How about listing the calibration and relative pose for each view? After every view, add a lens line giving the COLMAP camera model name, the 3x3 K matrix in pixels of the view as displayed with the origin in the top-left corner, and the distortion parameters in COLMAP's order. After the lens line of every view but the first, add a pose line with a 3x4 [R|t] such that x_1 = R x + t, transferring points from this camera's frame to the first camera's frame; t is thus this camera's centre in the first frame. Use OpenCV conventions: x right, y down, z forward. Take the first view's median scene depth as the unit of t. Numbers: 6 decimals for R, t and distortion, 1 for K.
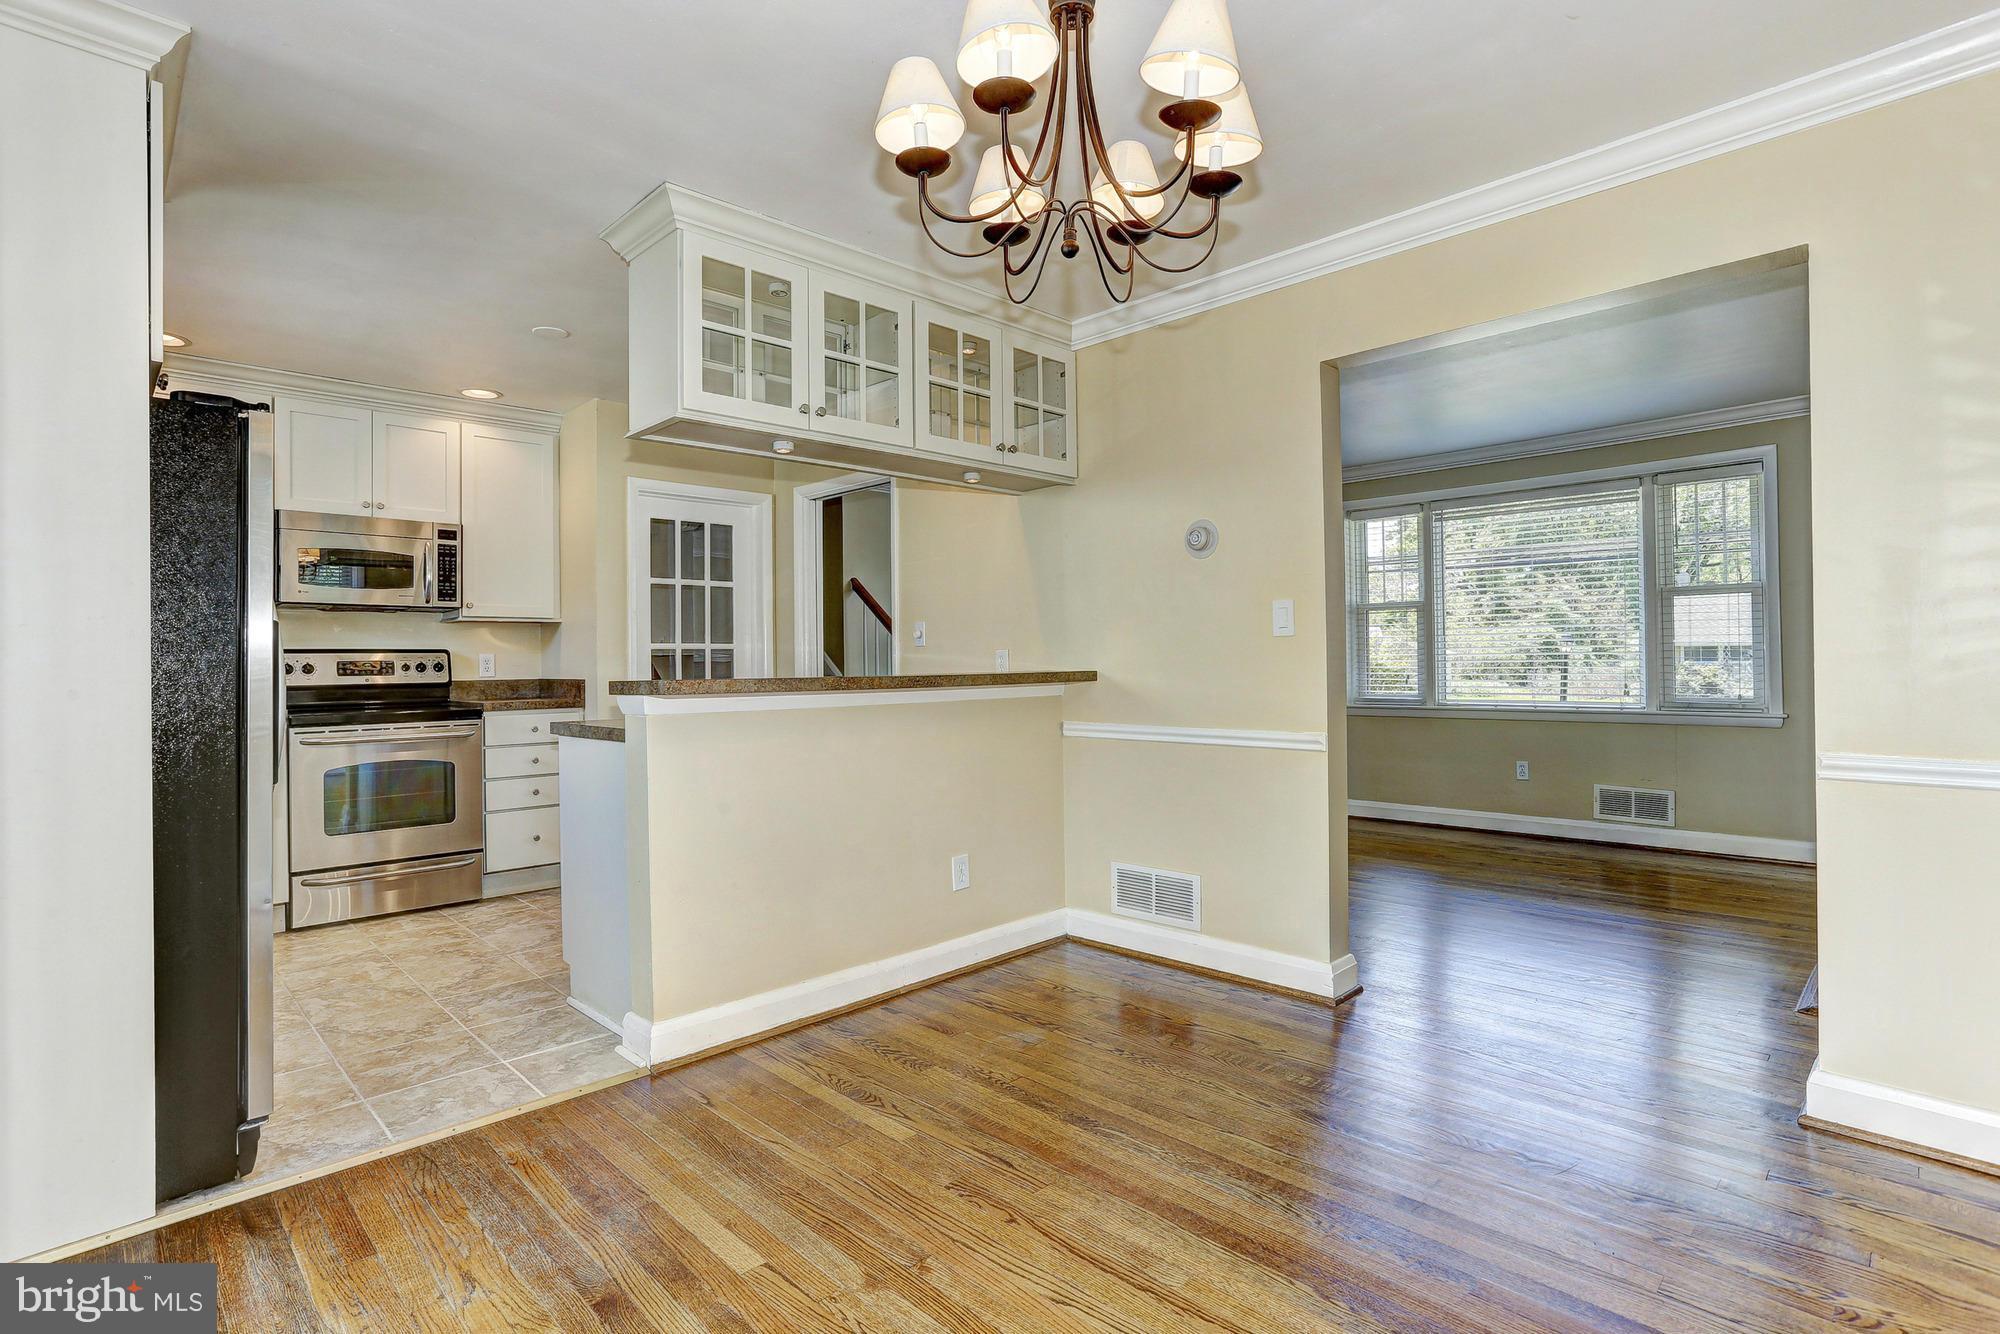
lens RADIAL K [[969.8, 0, 988.3], [0, 969.8, 664.6], [0, 0, 1]] dist [-0.044505, 0.020118]
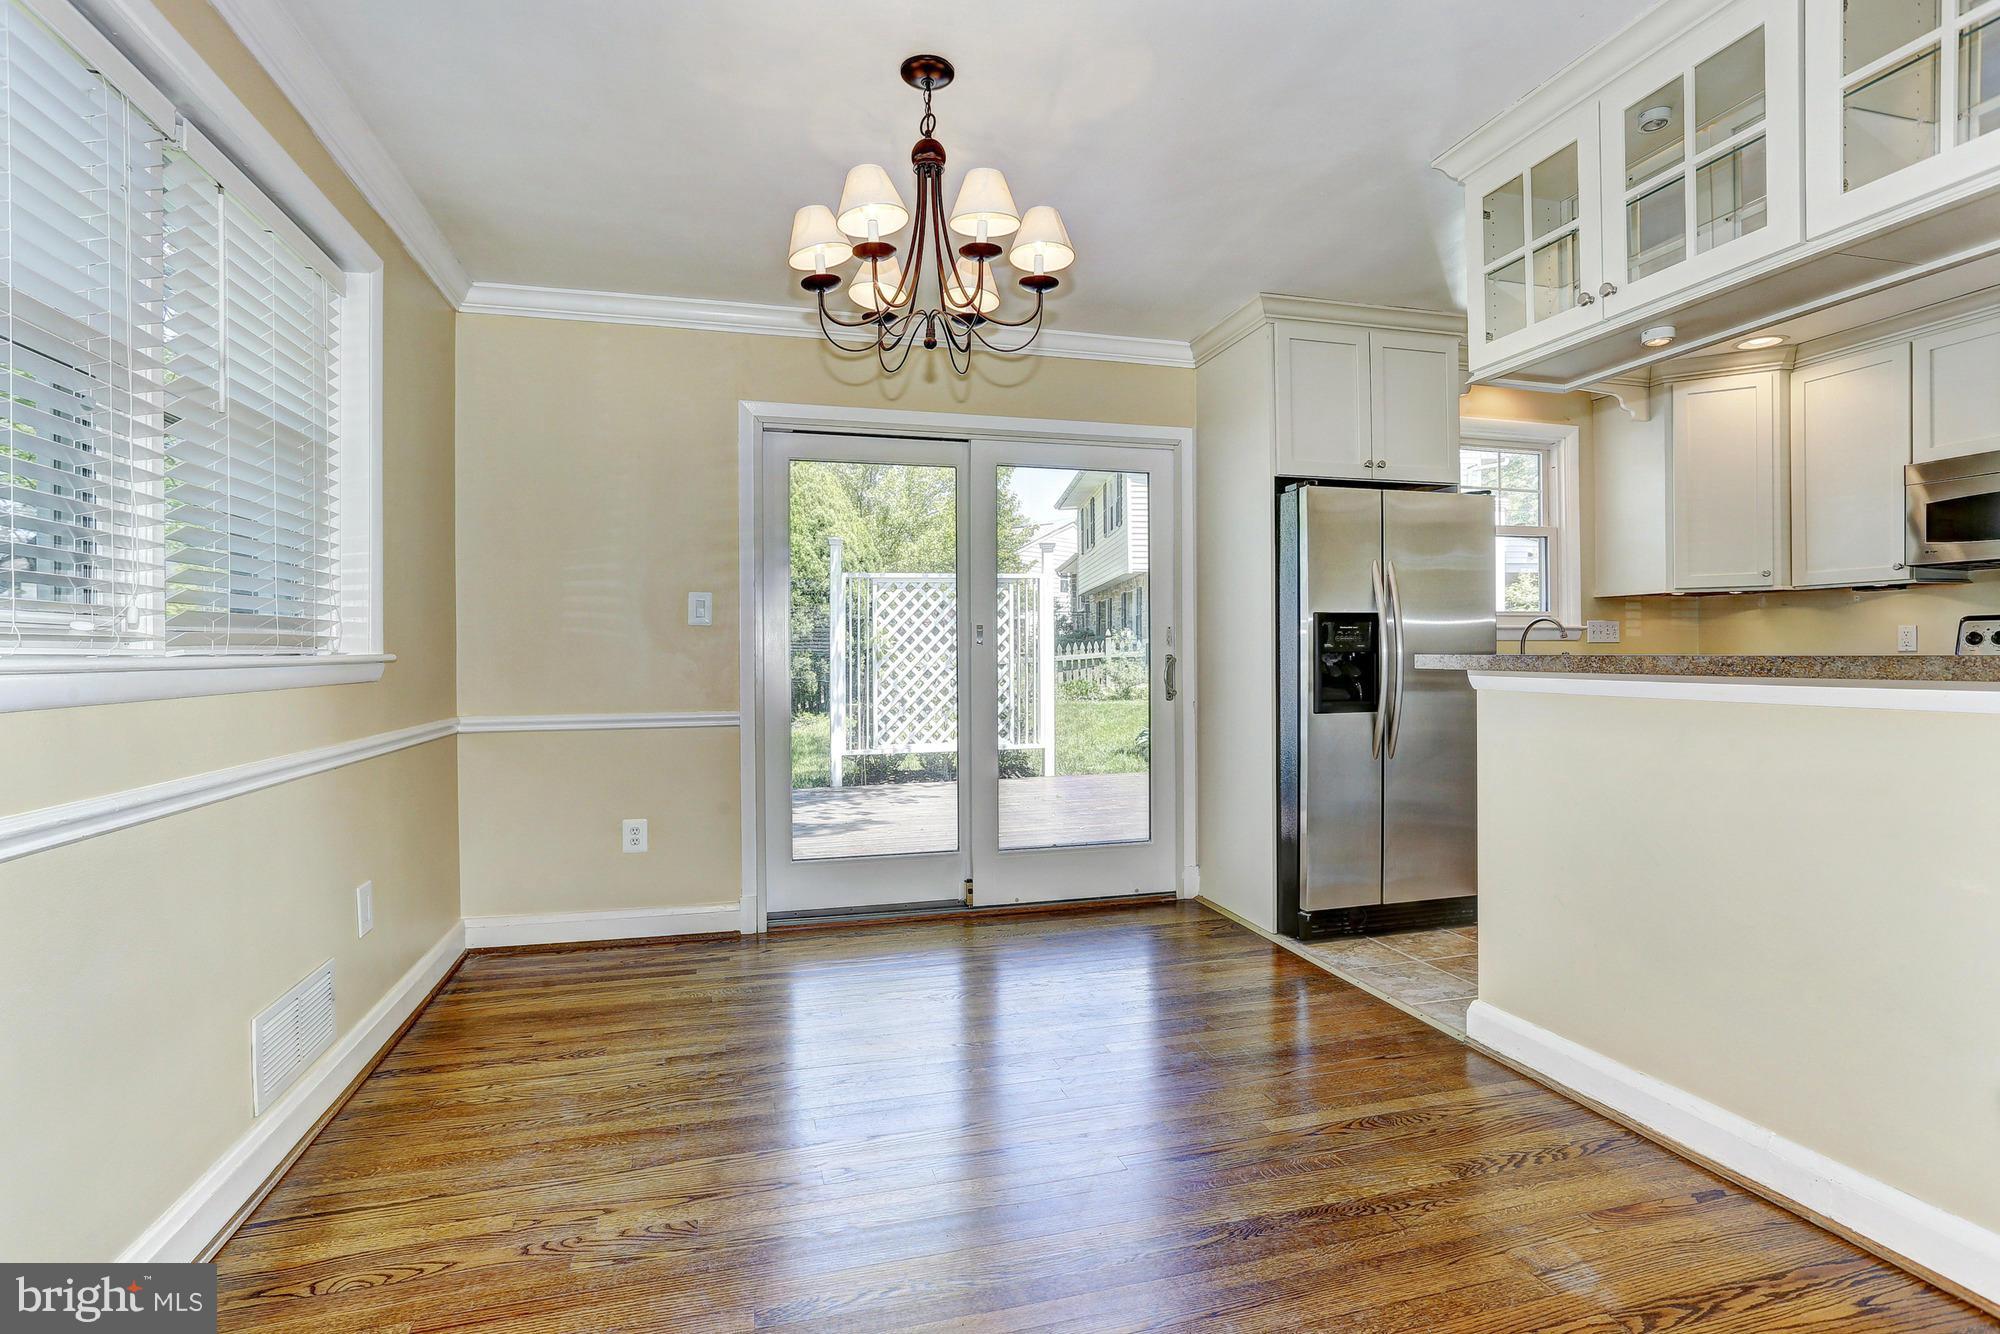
lens RADIAL K [[969.8, 0, 985.8], [0, 969.8, 661.4], [0, 0, 1]] dist [-0.044505, 0.020118]
pose [[-0.494412, 0.023530, -0.868909, 0.397382], [0.012120, 0.999723, 0.020176, -0.001247], [0.869143, -0.000556, -0.494561, 0.549464]]
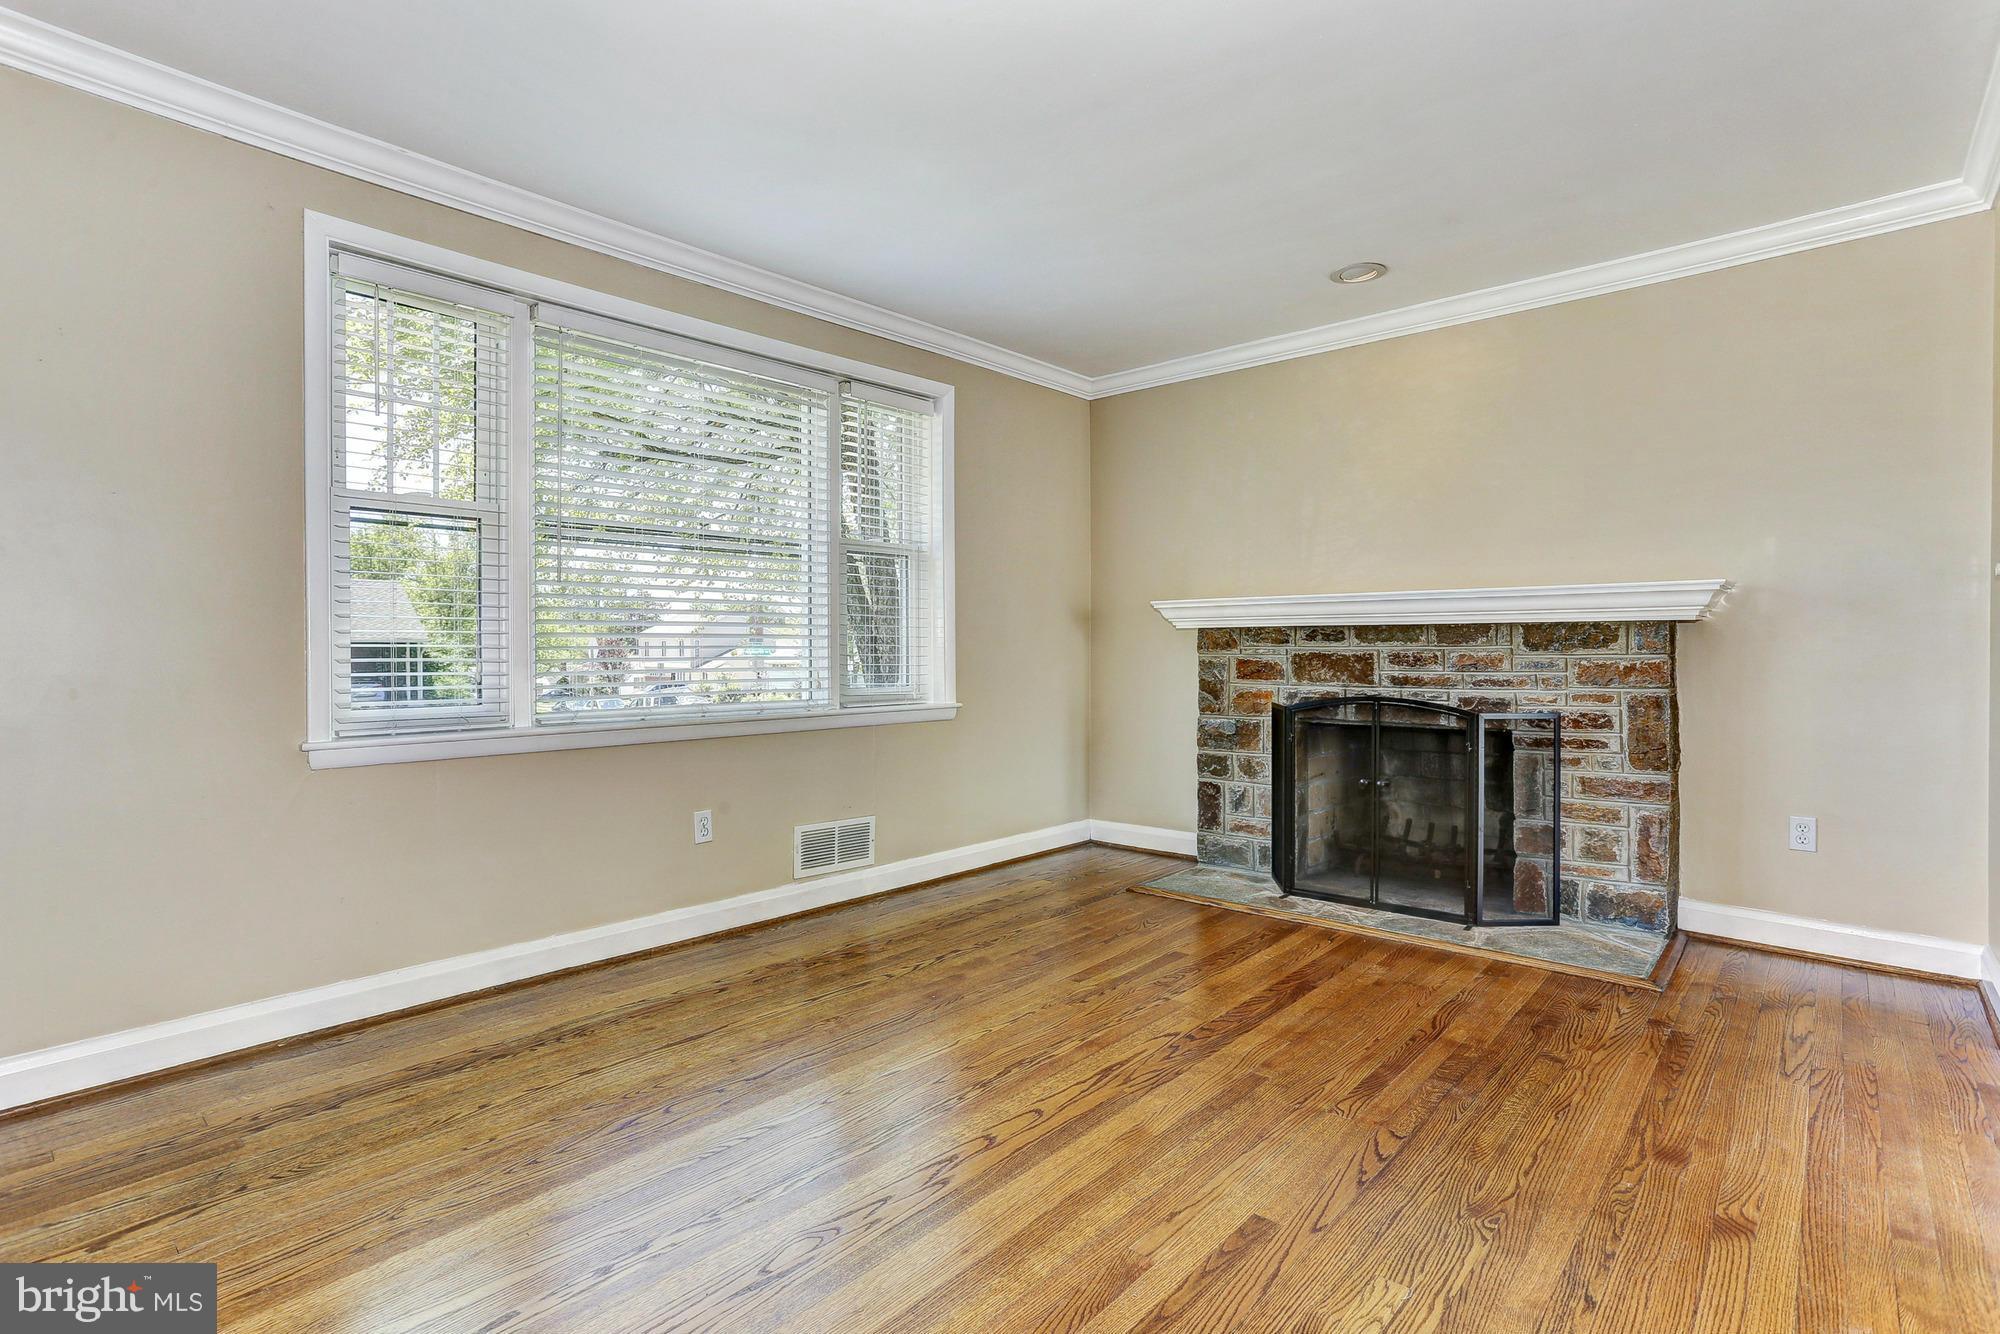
lens RADIAL K [[969.8, 0, 997.8], [0, 969.8, 647.9], [0, 0, 1]] dist [-0.044505, 0.020118]
pose [[-0.067843, 0.018400, 0.997526, -0.042146], [0.005377, 0.999822, -0.018076, 0.017080], [-0.997682, 0.004138, -0.067930, 1.004920]]
